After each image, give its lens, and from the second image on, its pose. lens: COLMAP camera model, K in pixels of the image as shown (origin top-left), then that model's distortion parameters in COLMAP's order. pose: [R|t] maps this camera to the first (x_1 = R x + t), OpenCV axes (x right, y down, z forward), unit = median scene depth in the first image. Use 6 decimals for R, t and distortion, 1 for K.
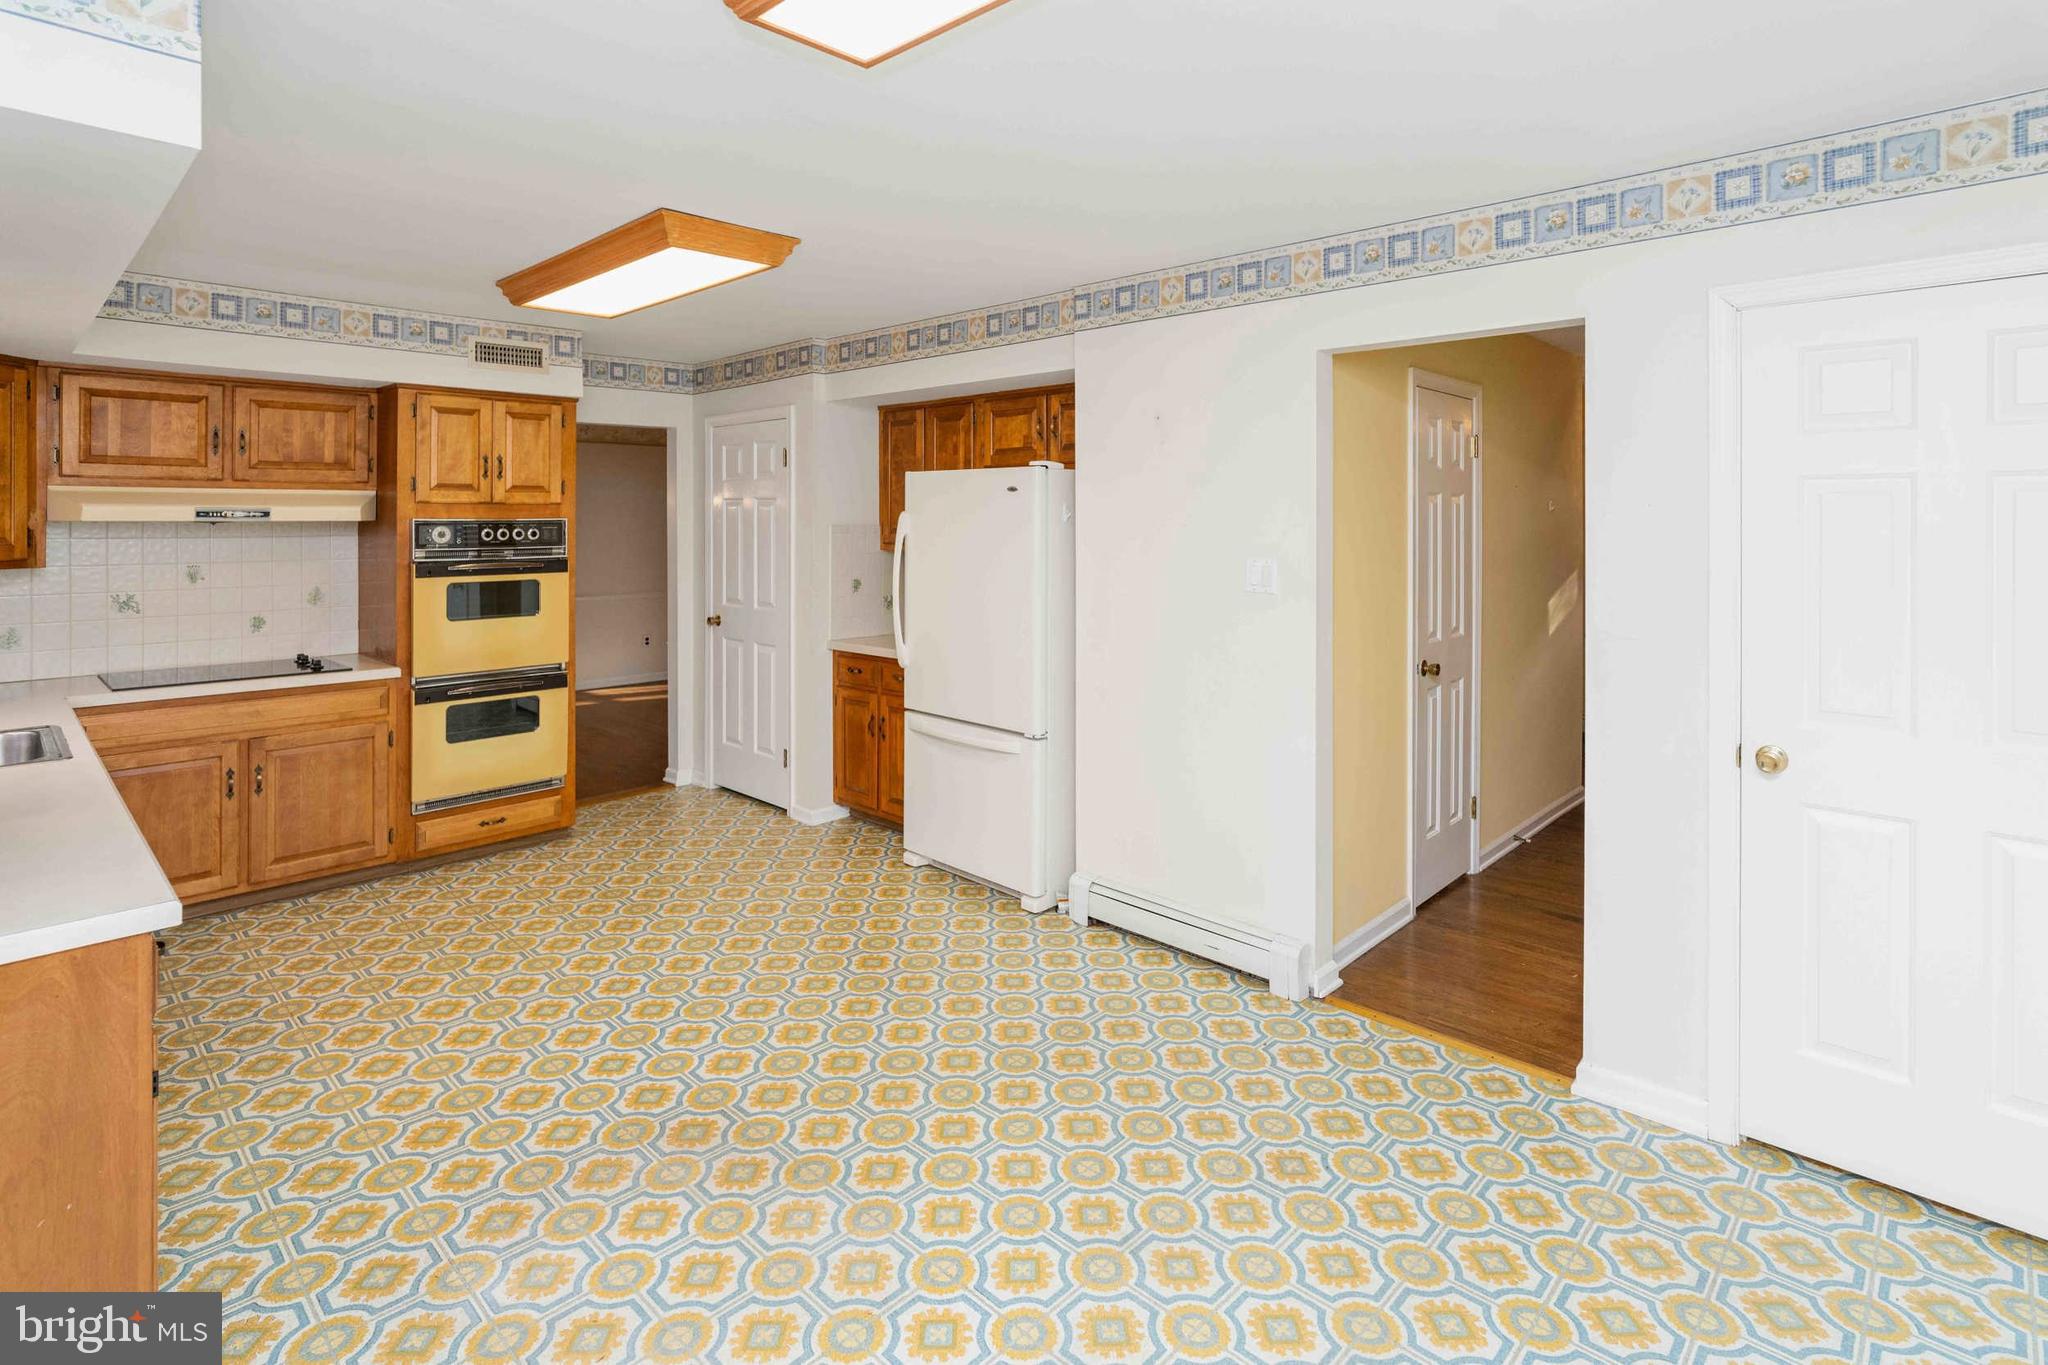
lens RADIAL K [[996.9, 0, 1024.5], [0, 996.9, 679.7], [0, 0, 1]] dist [0.002753, 0.001338]
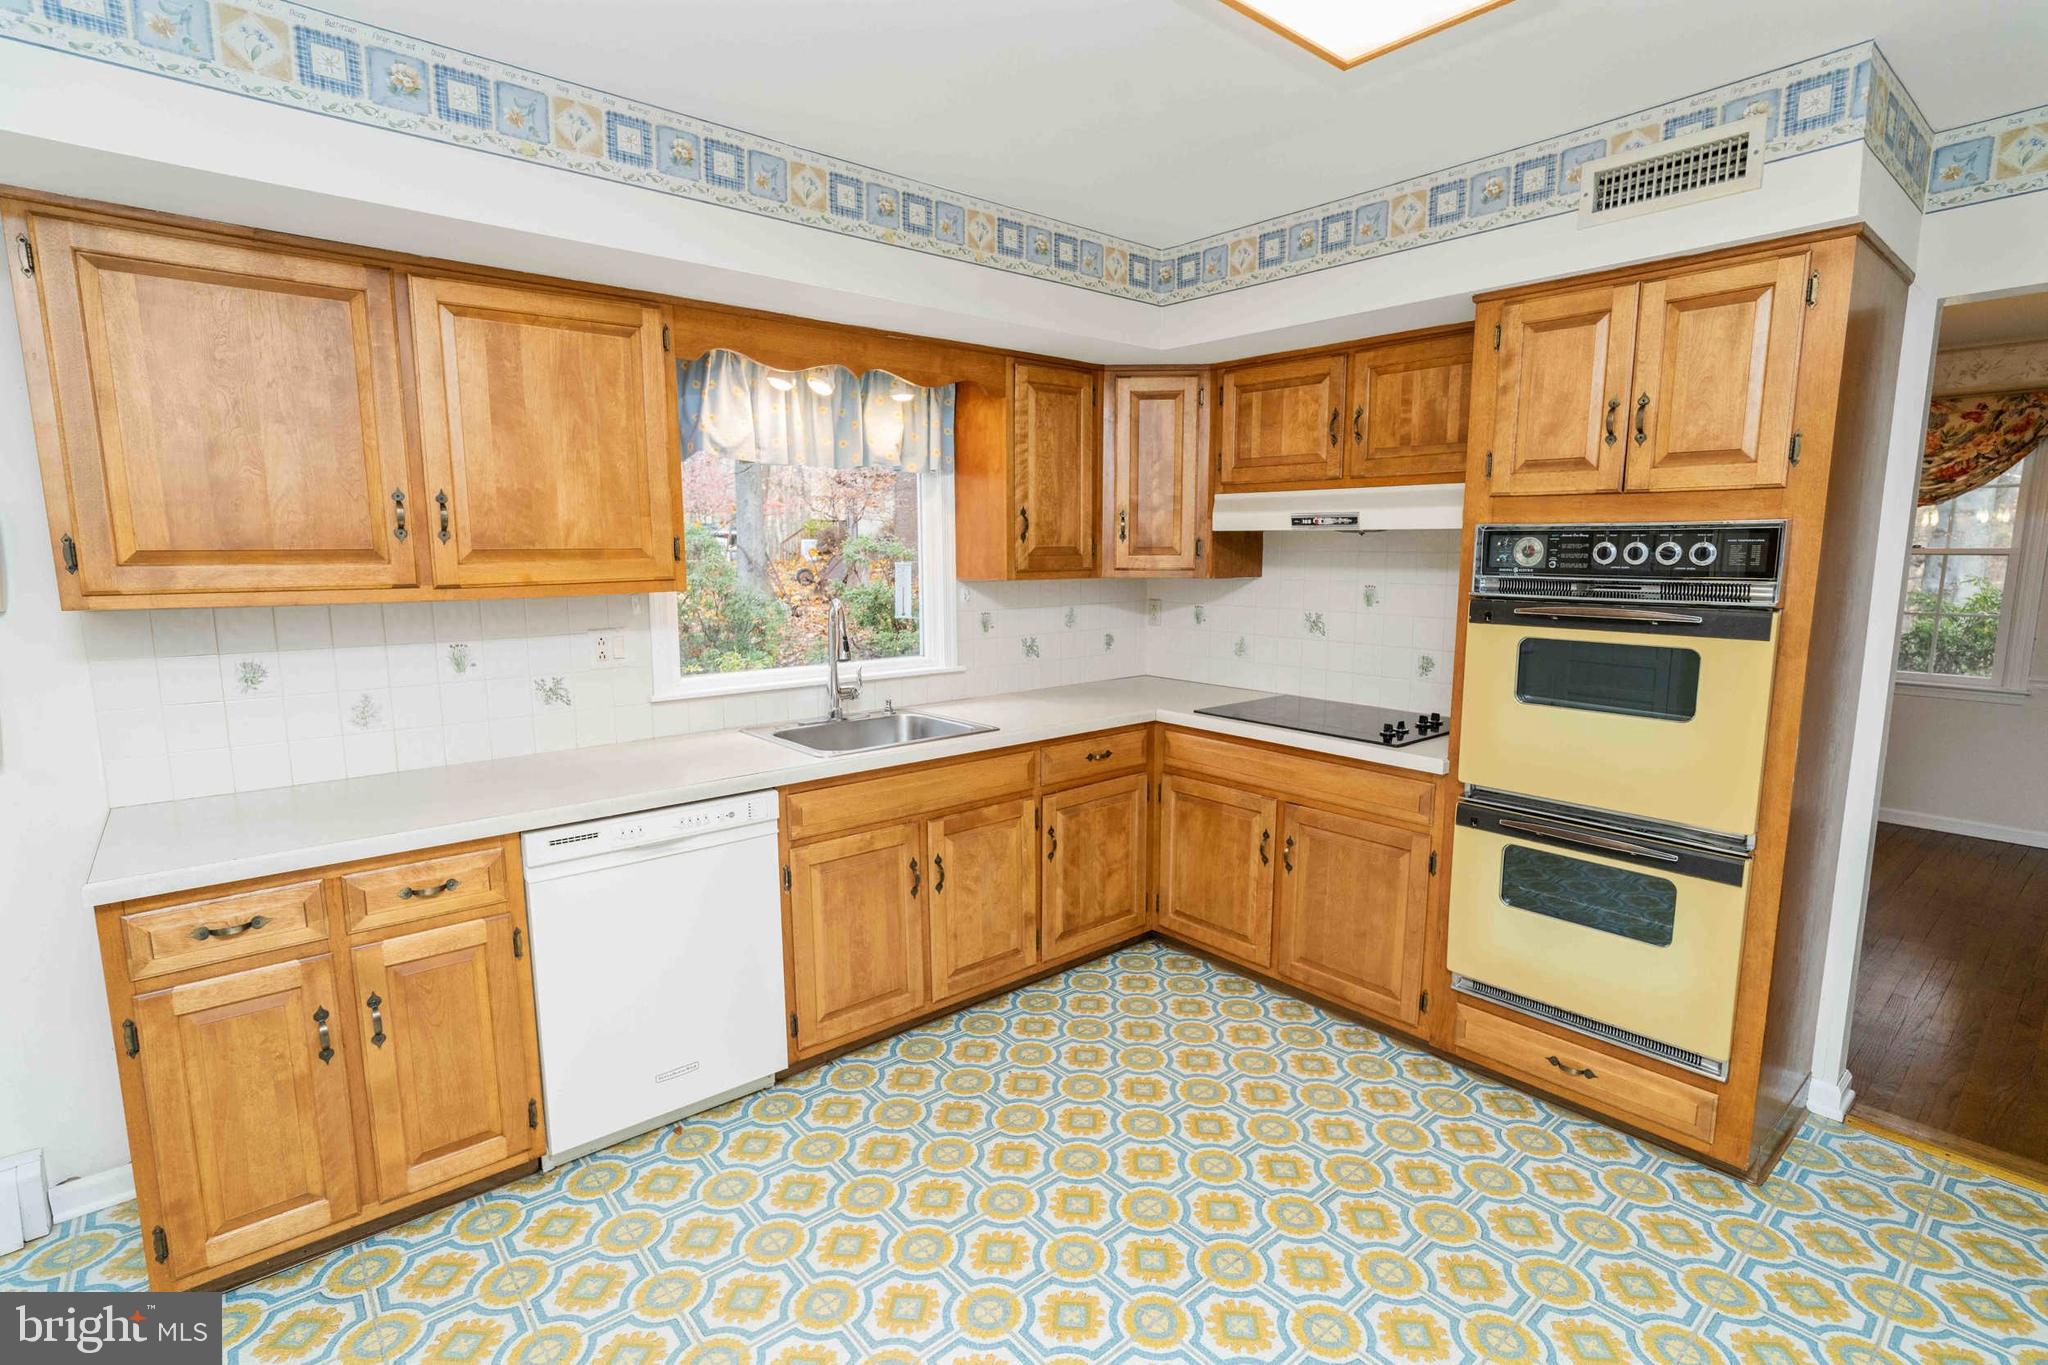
lens RADIAL K [[996.9, 0, 1025.7], [0, 996.9, 686.6], [0, 0, 1]] dist [0.002753, 0.001338]
pose [[-0.099679, 0.144526, -0.984468, 0.015810], [-0.160837, 0.974044, 0.159280, -0.112975], [0.981935, 0.174216, -0.073846, 0.760985]]
